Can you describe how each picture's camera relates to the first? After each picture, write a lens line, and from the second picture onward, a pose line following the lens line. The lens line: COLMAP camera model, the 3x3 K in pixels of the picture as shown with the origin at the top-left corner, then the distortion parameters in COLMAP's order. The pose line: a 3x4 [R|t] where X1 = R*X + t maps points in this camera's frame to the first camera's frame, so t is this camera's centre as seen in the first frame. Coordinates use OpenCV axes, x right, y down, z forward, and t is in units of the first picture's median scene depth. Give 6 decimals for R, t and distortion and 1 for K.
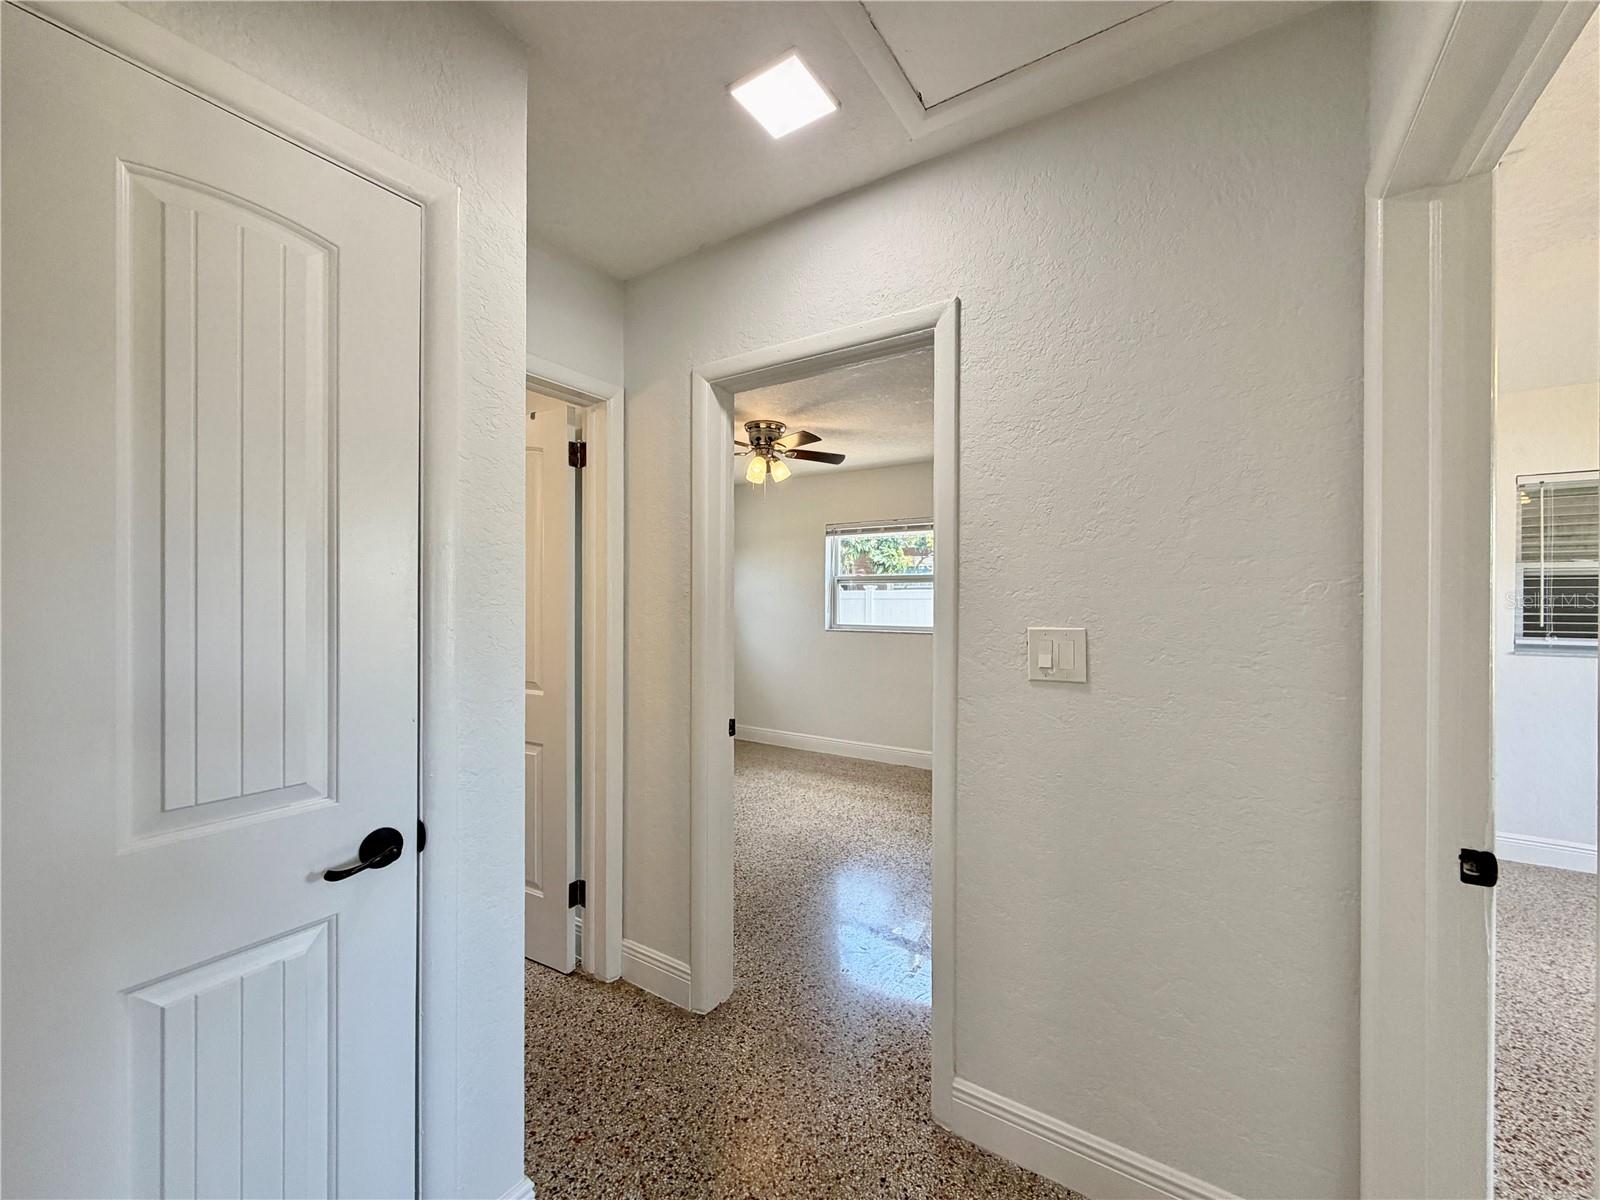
lens RADIAL K [[637.2, 0, 798.0], [0, 637.2, 601.8], [0, 0, 1]] dist [0.000964, -0.000639]
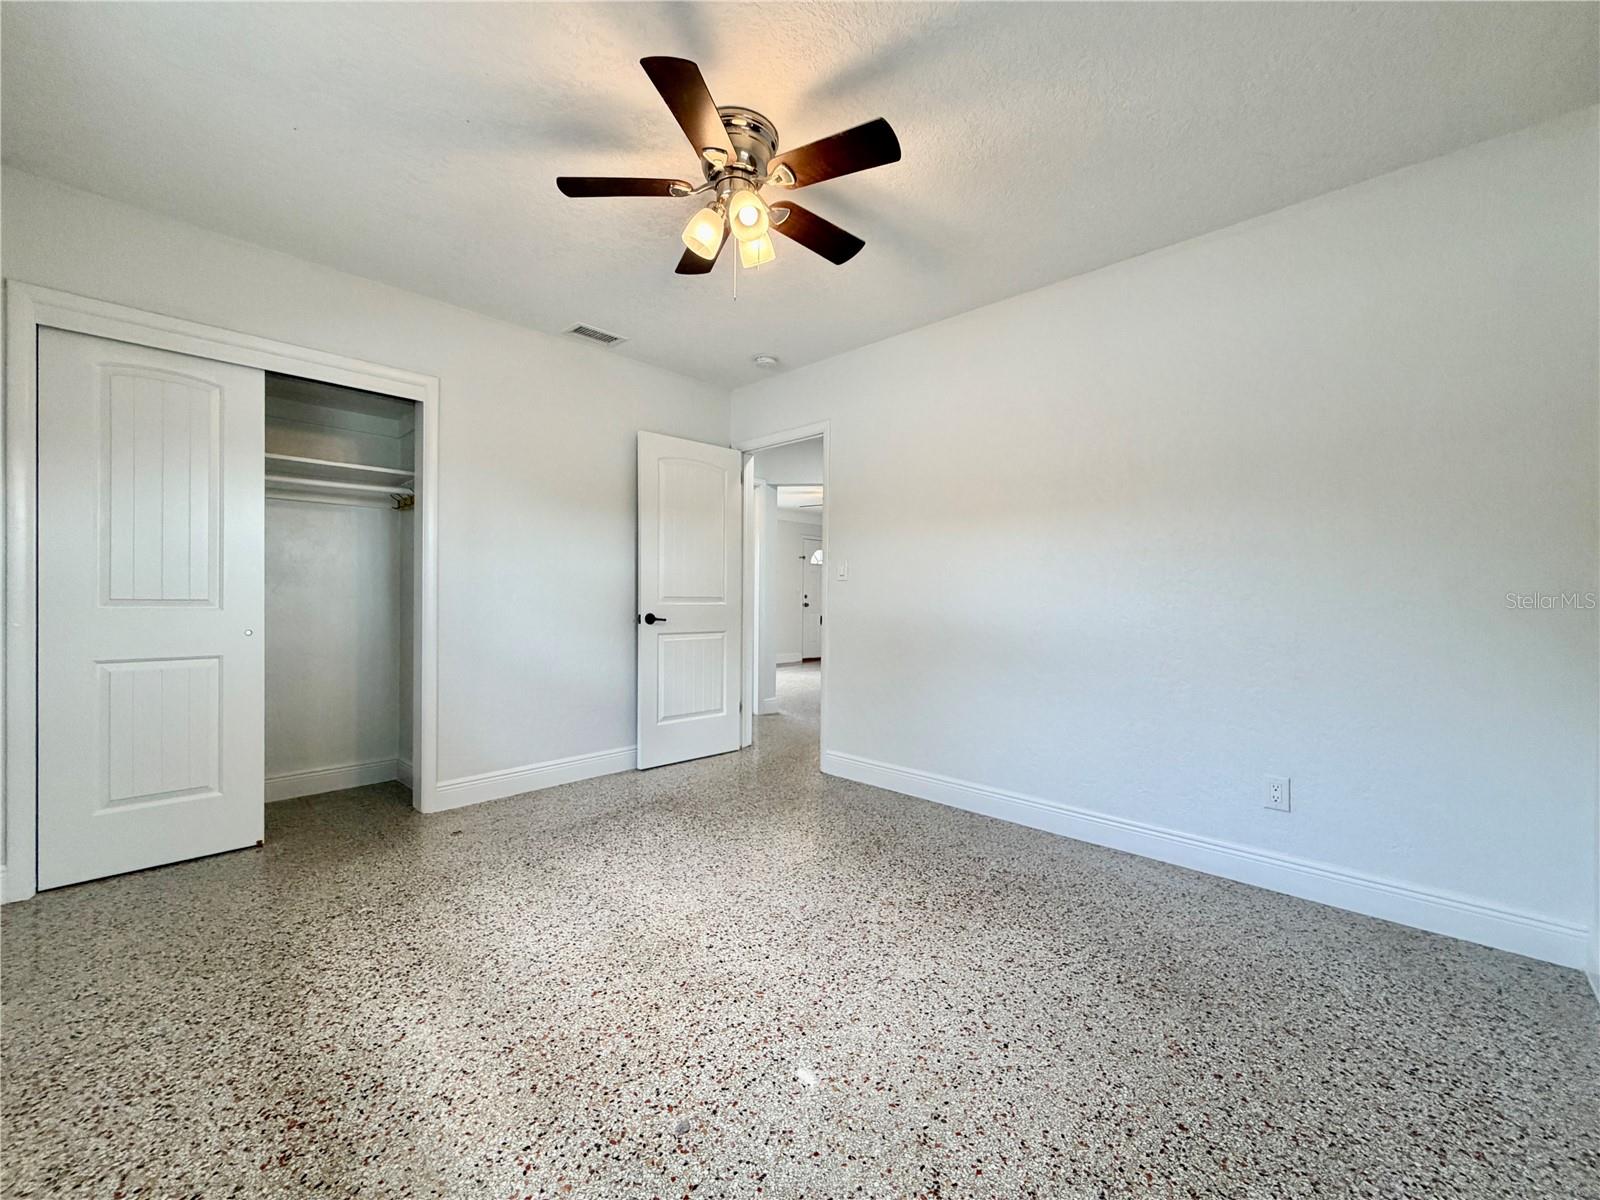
lens RADIAL K [[637.2, 0, 798.0], [0, 637.2, 601.8], [0, 0, 1]] dist [0.000964, -0.000639]
pose [[-0.983702, -0.009883, 0.179533, -0.159294], [-0.009408, 0.999950, 0.003500, 0.062265], [-0.179558, 0.001754, -0.983746, 1.235079]]
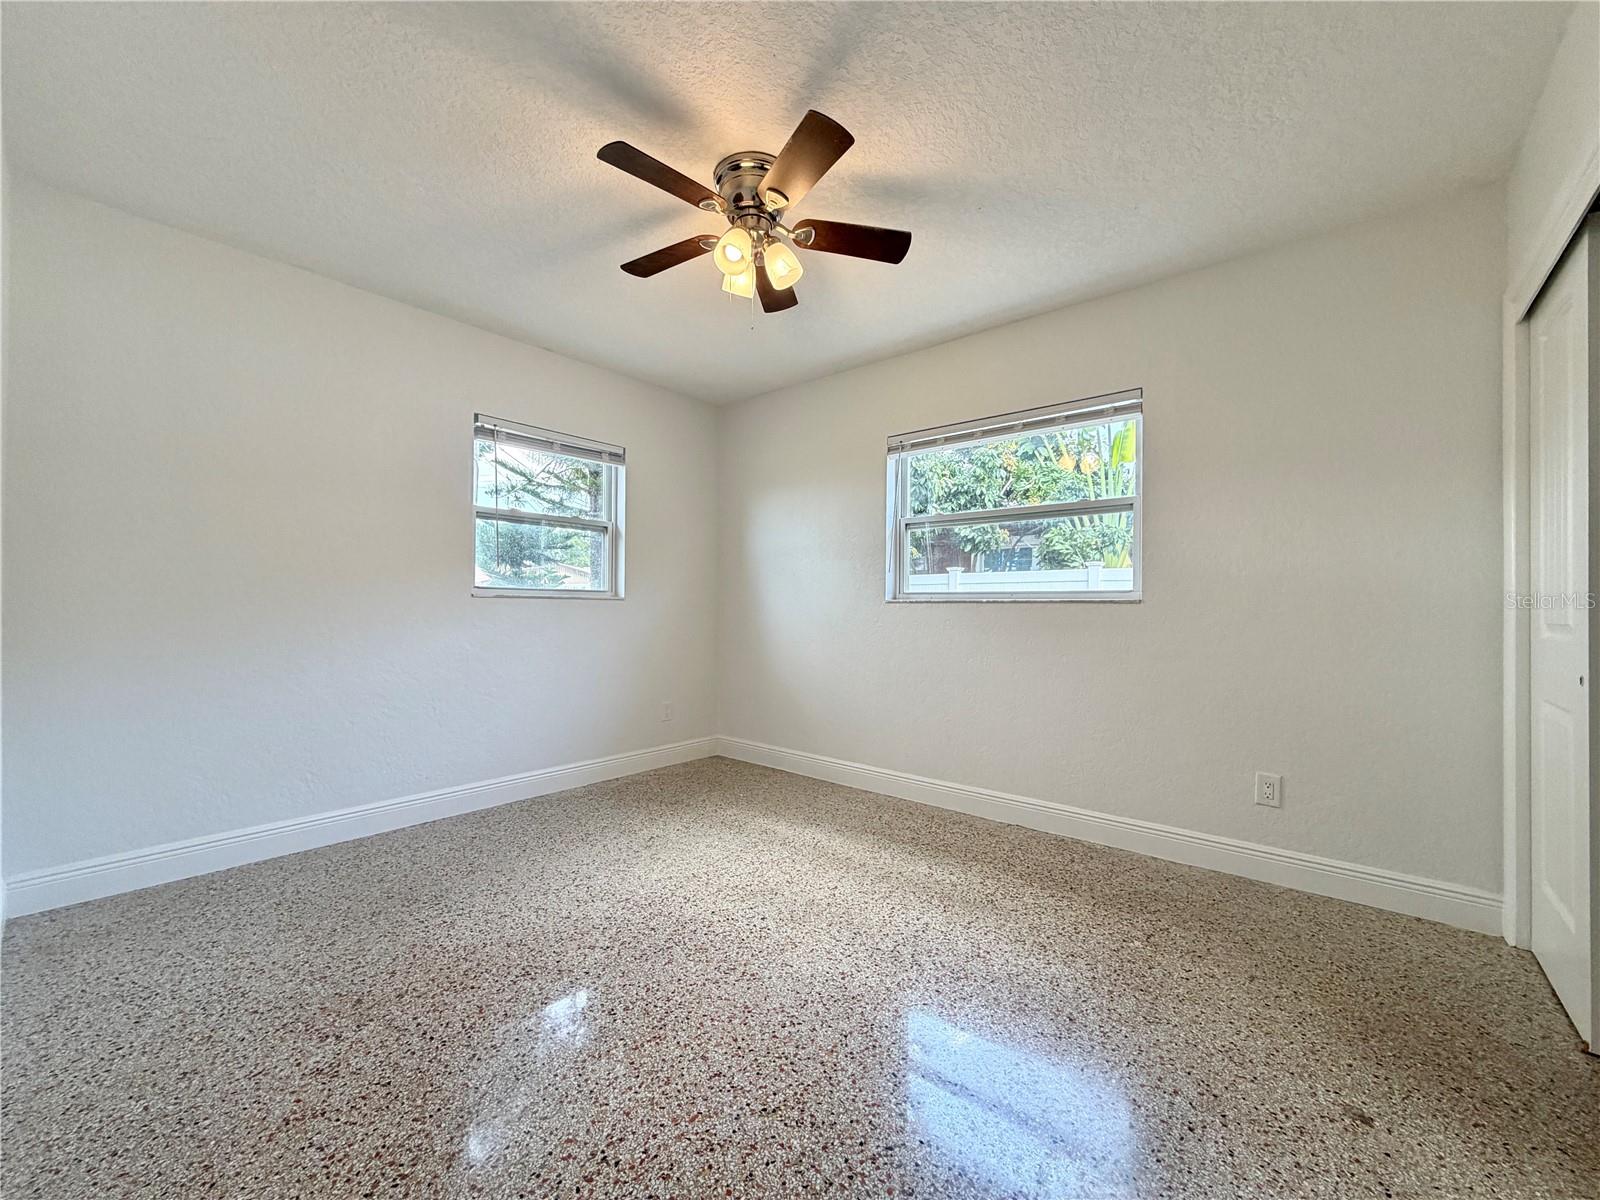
lens RADIAL K [[637.2, 0, 798.0], [0, 637.2, 601.8], [0, 0, 1]] dist [0.000964, -0.000639]
pose [[0.992091, 0.004311, -0.125447, 0.041722], [-0.005525, 0.999941, -0.009326, 0.060141], [0.125400, 0.009945, 0.992056, 0.415924]]
